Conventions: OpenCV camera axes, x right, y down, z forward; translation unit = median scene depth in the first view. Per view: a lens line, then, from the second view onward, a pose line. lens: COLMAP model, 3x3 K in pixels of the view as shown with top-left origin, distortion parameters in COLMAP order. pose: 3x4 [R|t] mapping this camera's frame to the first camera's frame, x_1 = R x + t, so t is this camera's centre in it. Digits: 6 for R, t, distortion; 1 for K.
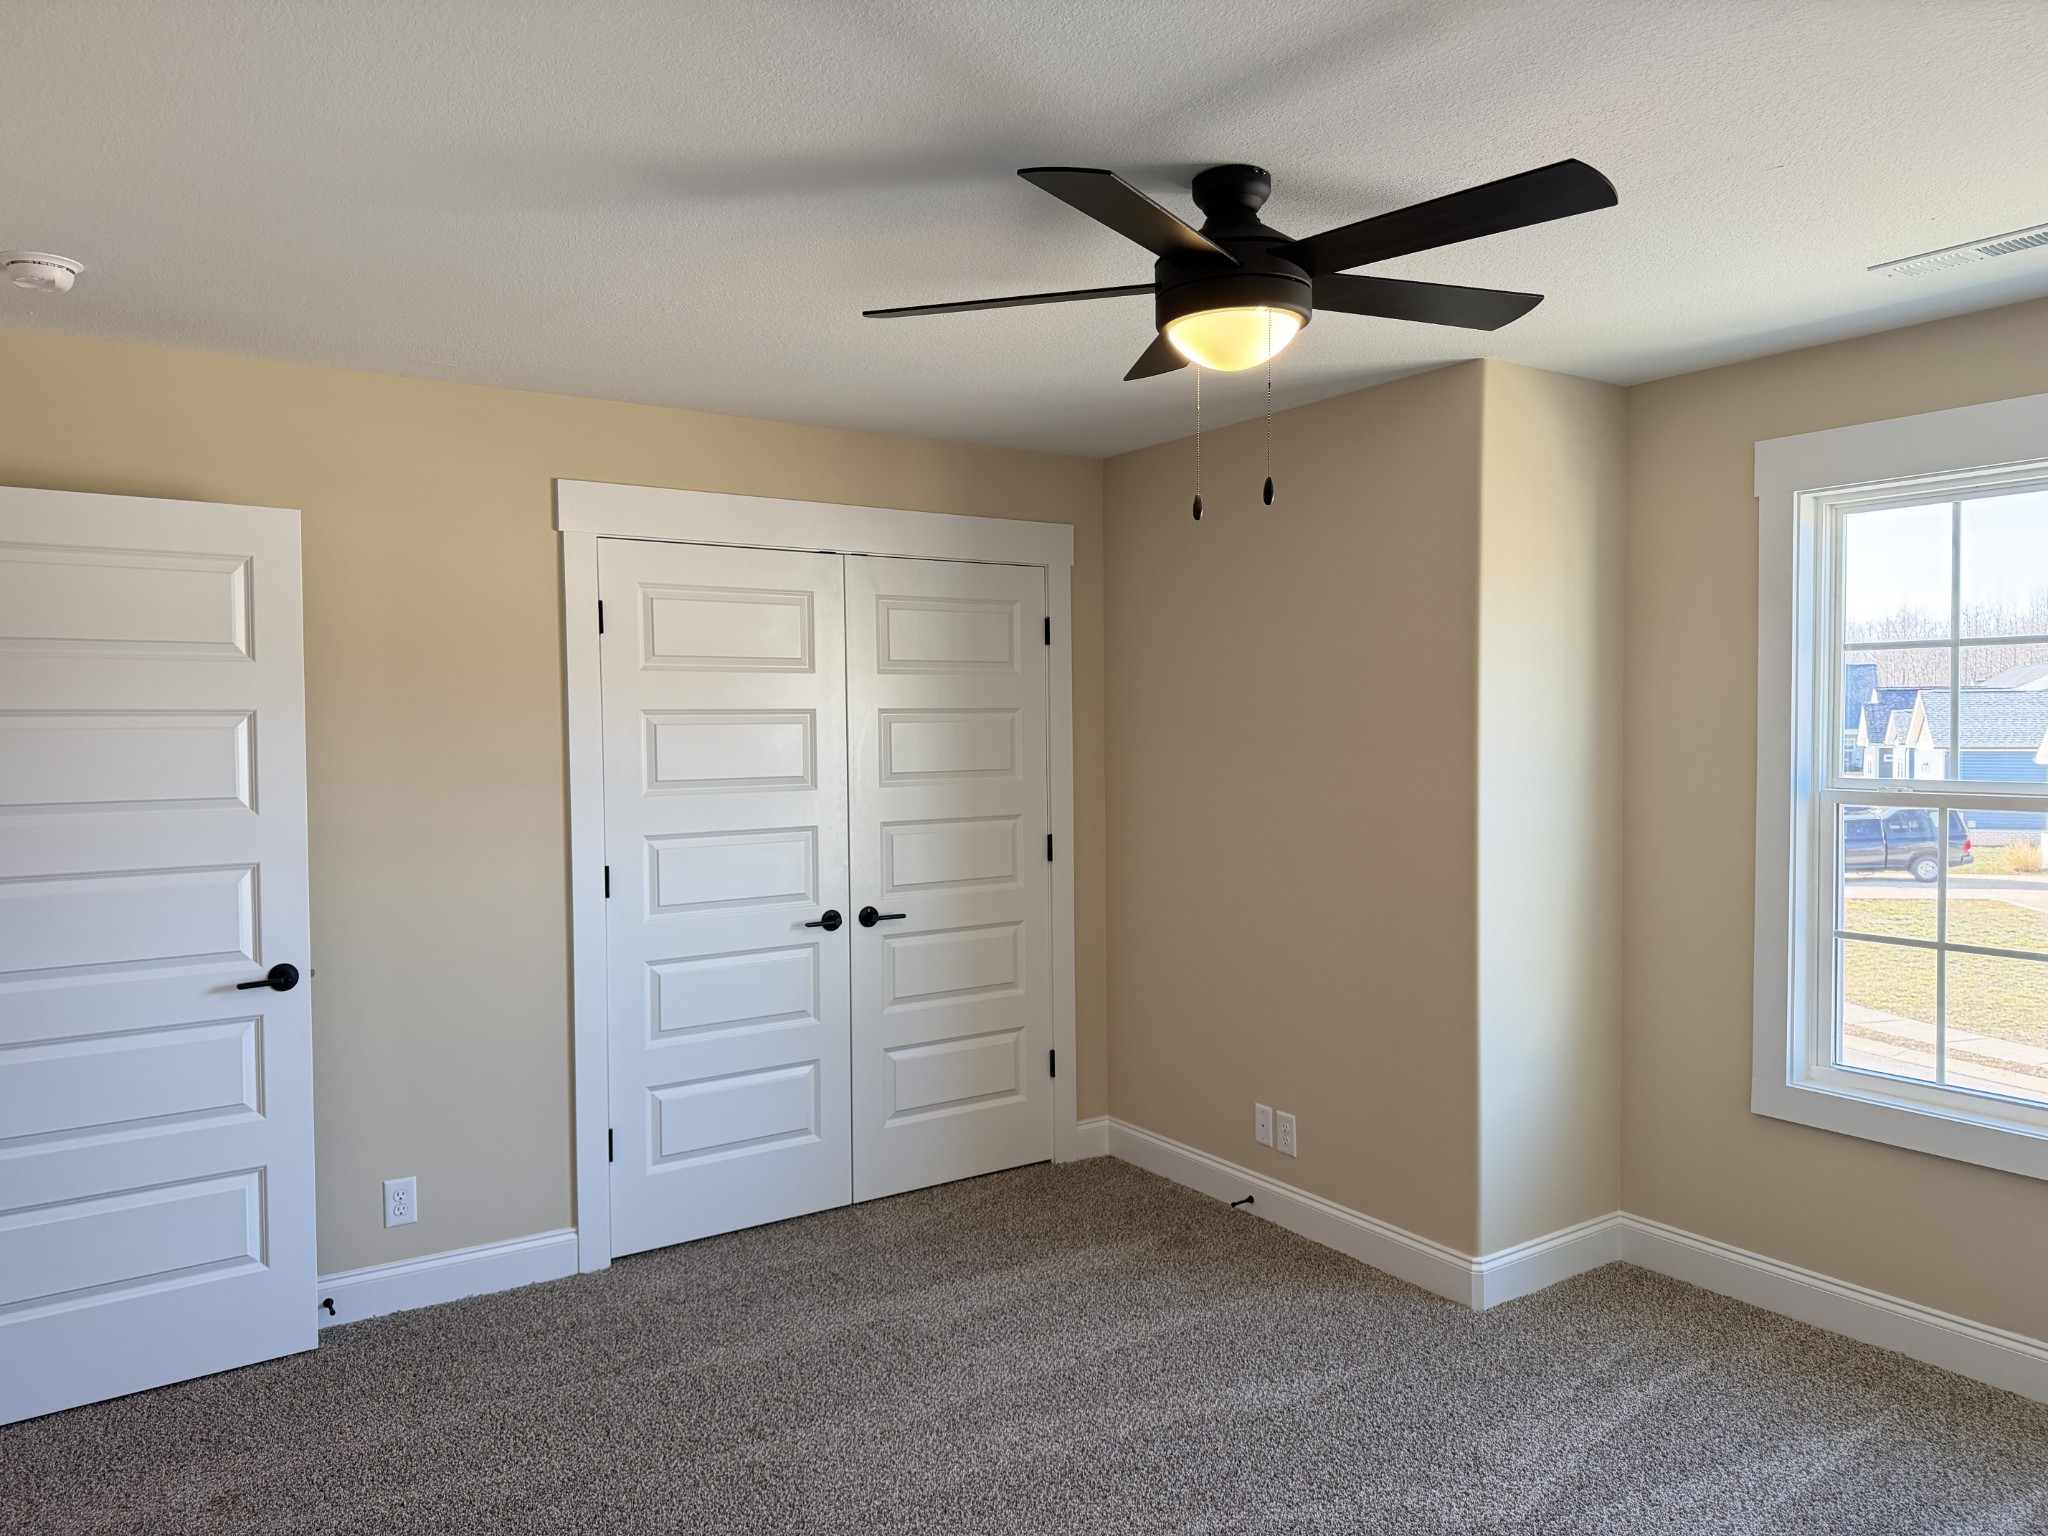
lens RADIAL K [[1427.6, 0, 1024.0], [0, 1427.6, 768.0], [0, 0, 1]] dist [0.090600, -0.109414]
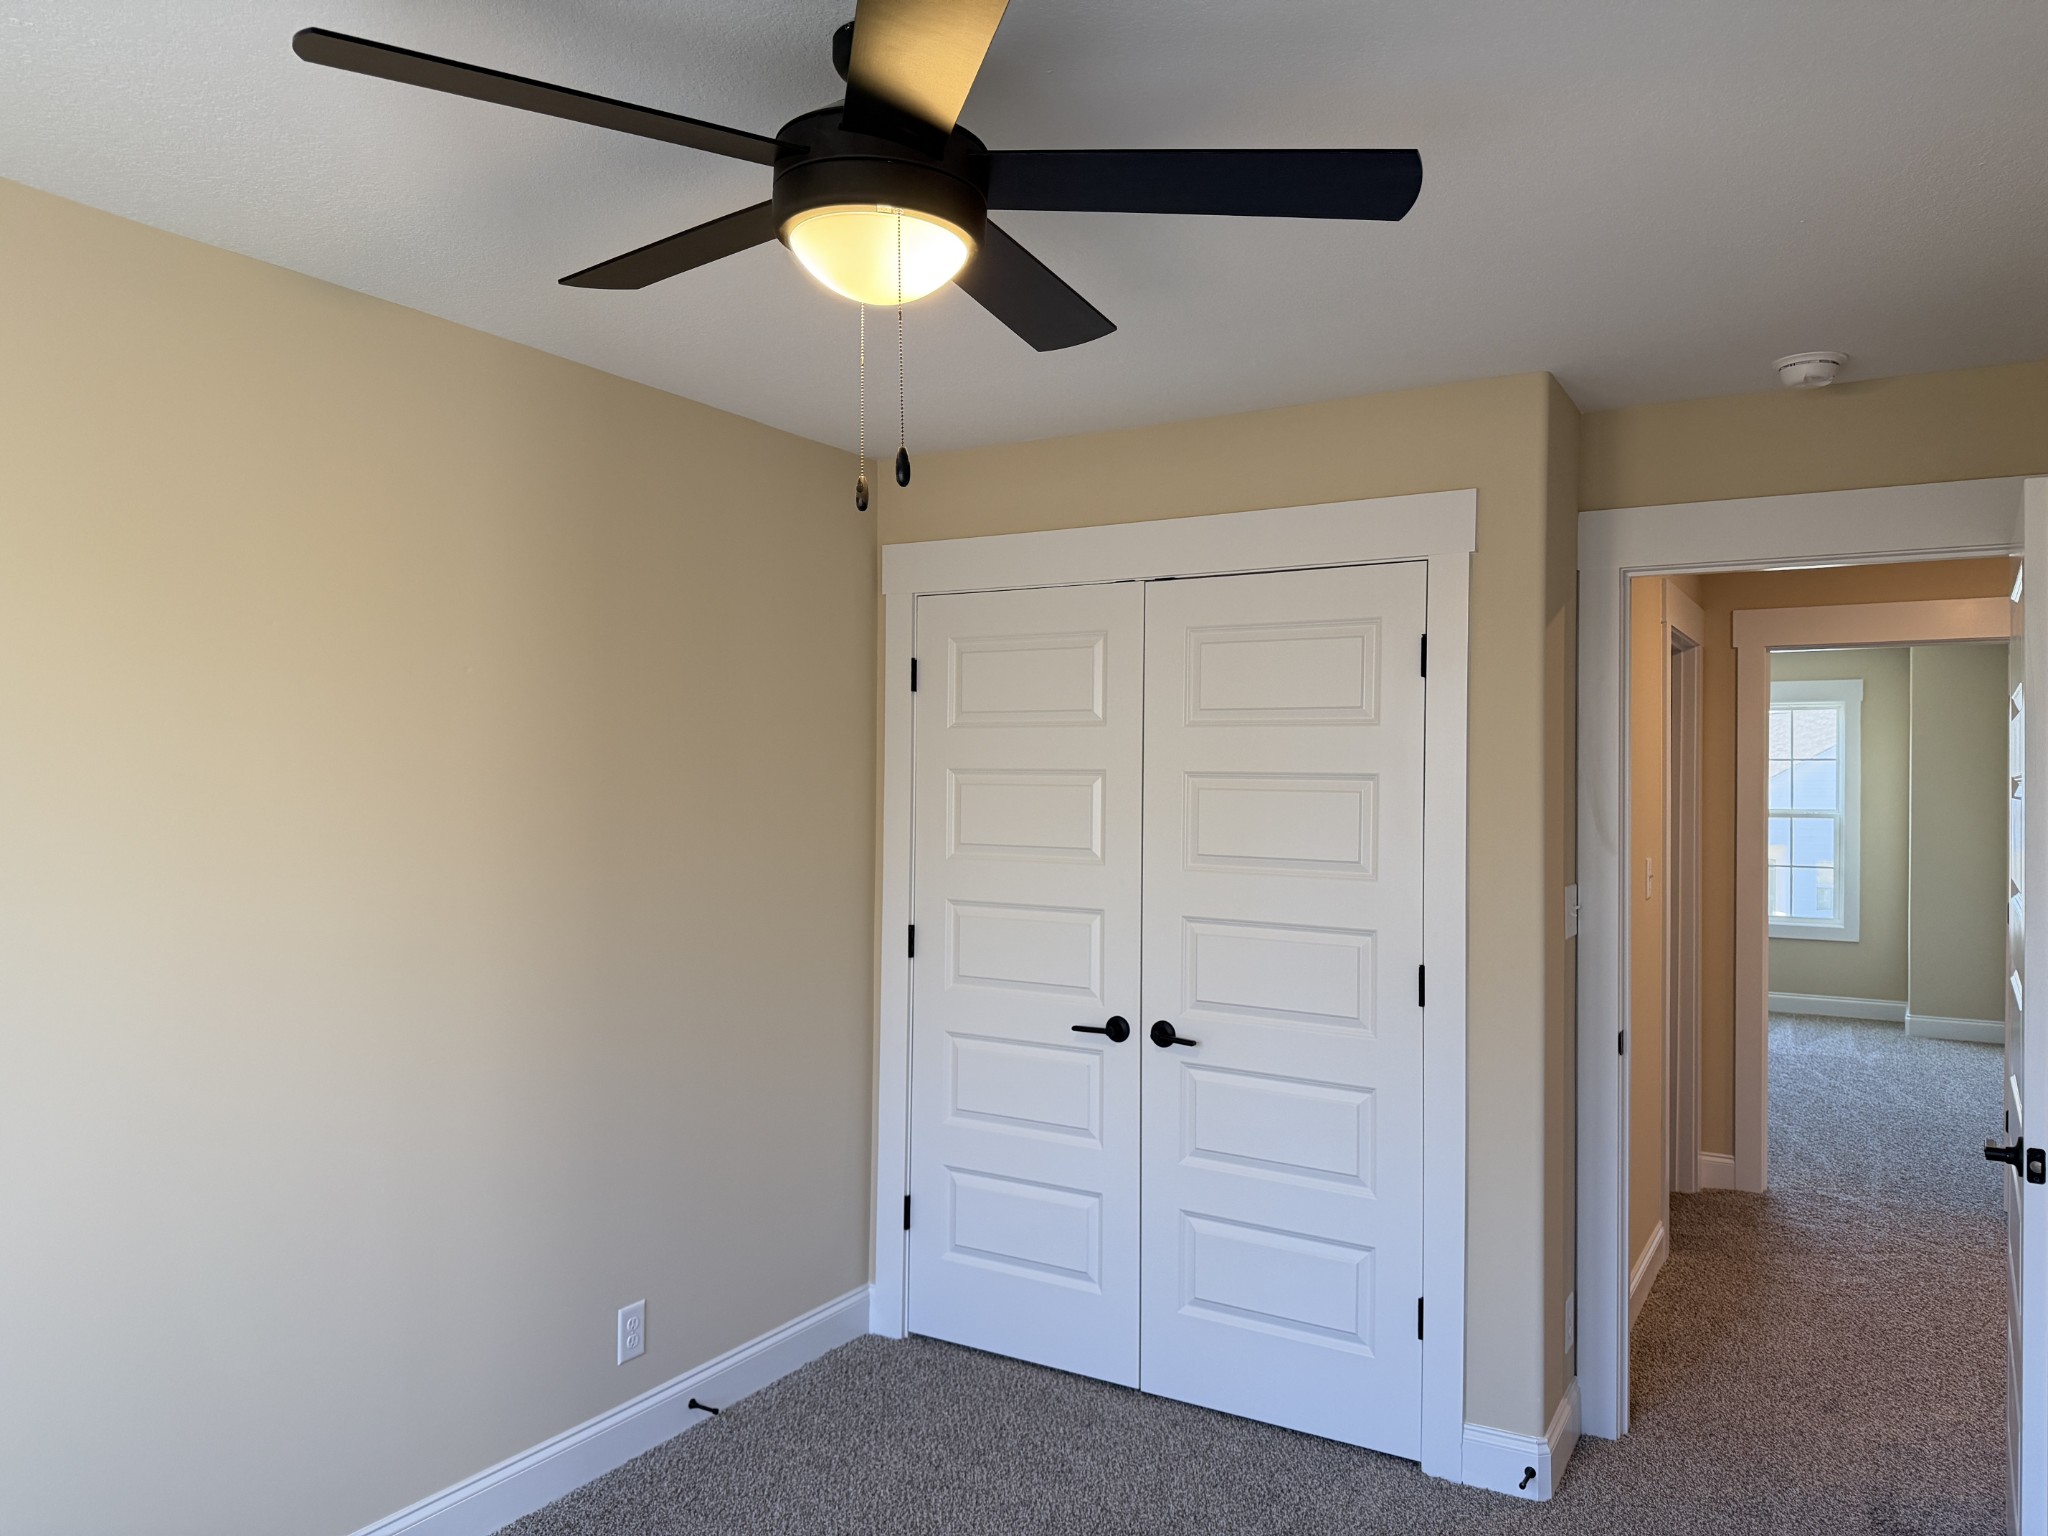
lens RADIAL K [[1537.0, 0, 1024.0], [0, 1537.0, 768.0], [0, 0, 1]] dist [0.008252, -0.138593]
pose [[0.385598, 0.007127, -0.922639, 0.636228], [-0.052793, 0.998502, -0.014350, -0.025161], [0.921155, 0.054243, 0.385397, 0.597791]]
